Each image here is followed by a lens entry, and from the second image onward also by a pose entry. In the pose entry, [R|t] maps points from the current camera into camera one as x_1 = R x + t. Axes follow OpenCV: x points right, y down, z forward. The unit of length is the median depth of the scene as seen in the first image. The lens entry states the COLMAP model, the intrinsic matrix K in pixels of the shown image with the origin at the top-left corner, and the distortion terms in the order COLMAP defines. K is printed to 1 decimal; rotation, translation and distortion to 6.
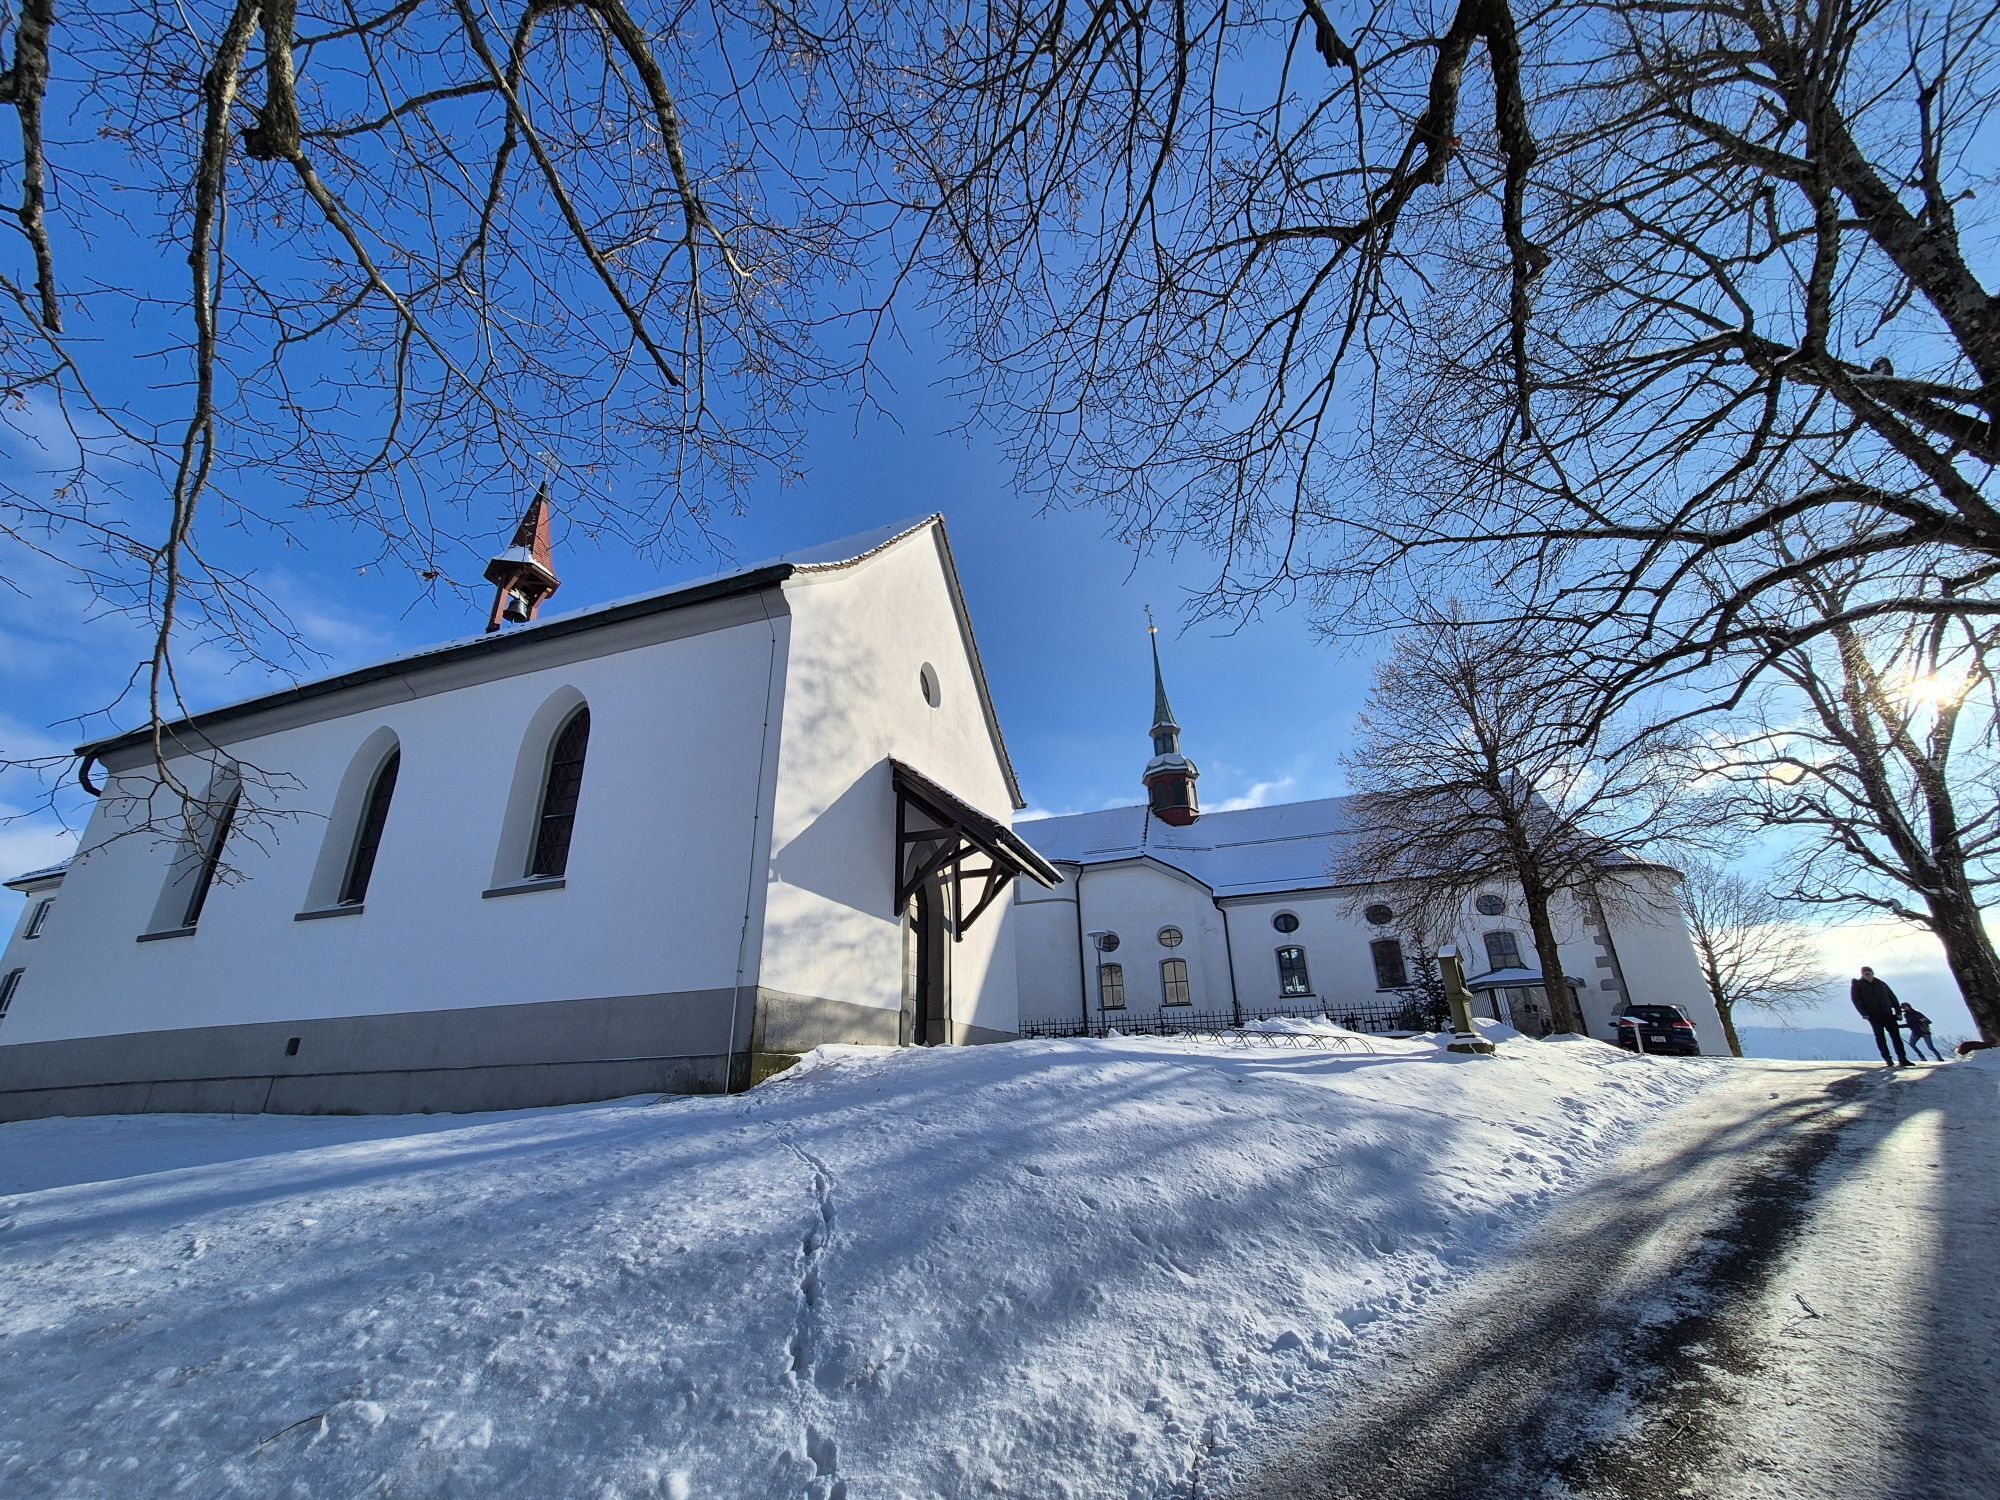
lens RADIAL K [[826.6, 0, 999.5], [0, 826.6, 747.0], [0, 0, 1]] dist [0.003053, 0.000518]
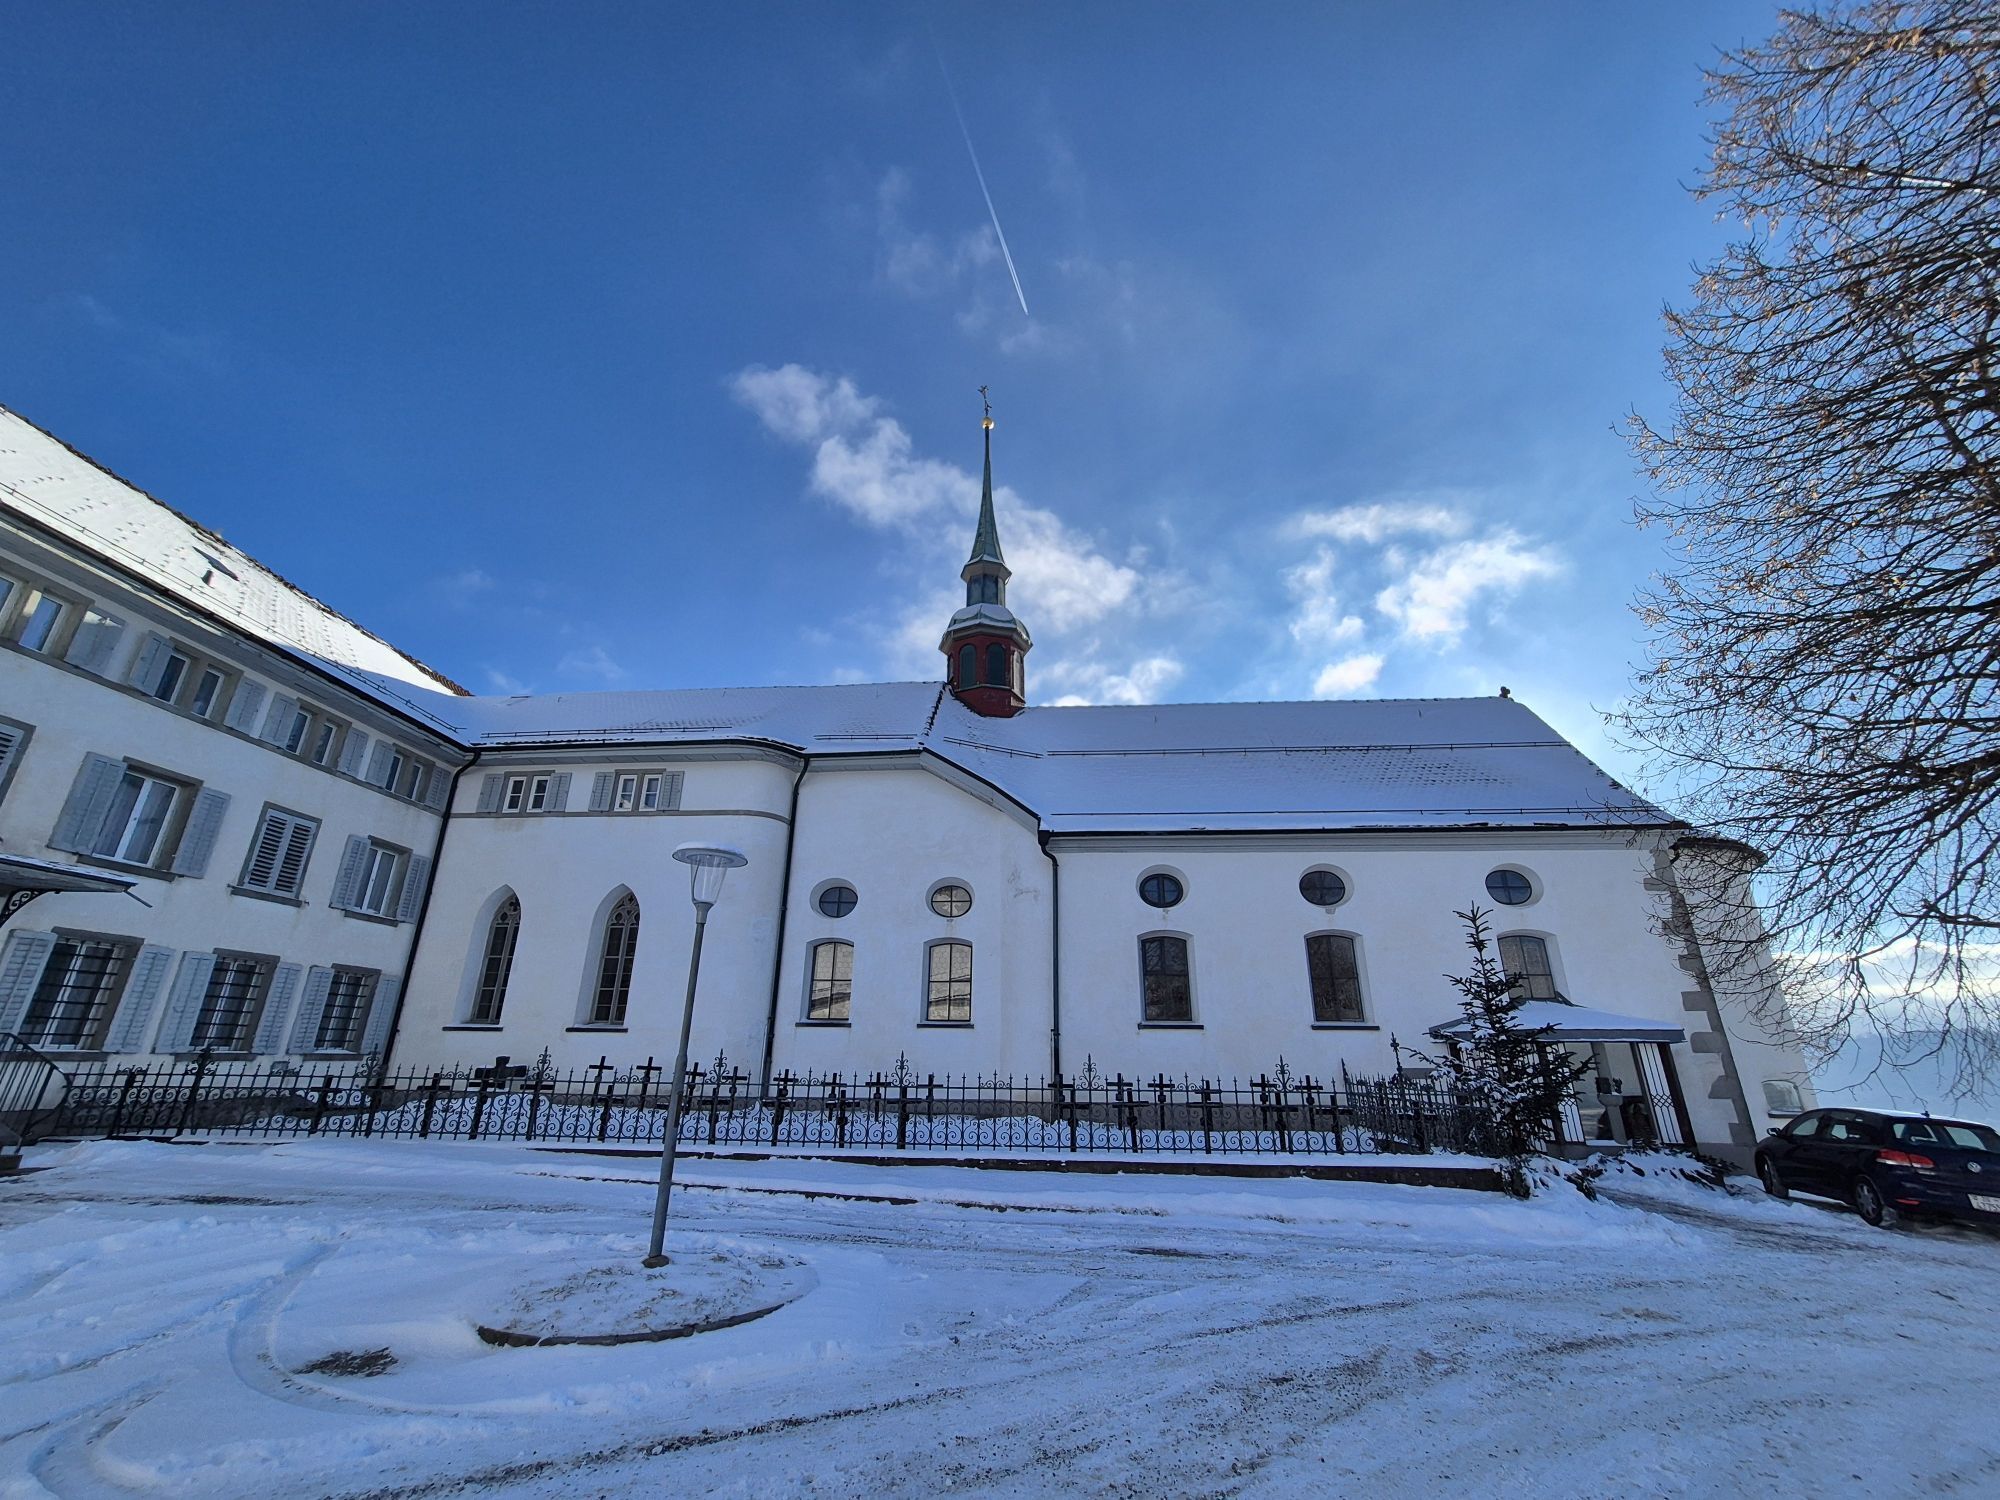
lens RADIAL K [[826.6, 0, 999.7], [0, 826.6, 750.4], [0, 0, 1]] dist [0.003053, 0.000518]
pose [[0.966146, 0.123132, 0.226719, 0.100833], [-0.131717, 0.991019, 0.023074, 0.114257], [-0.221841, -0.052155, 0.973687, 0.462561]]
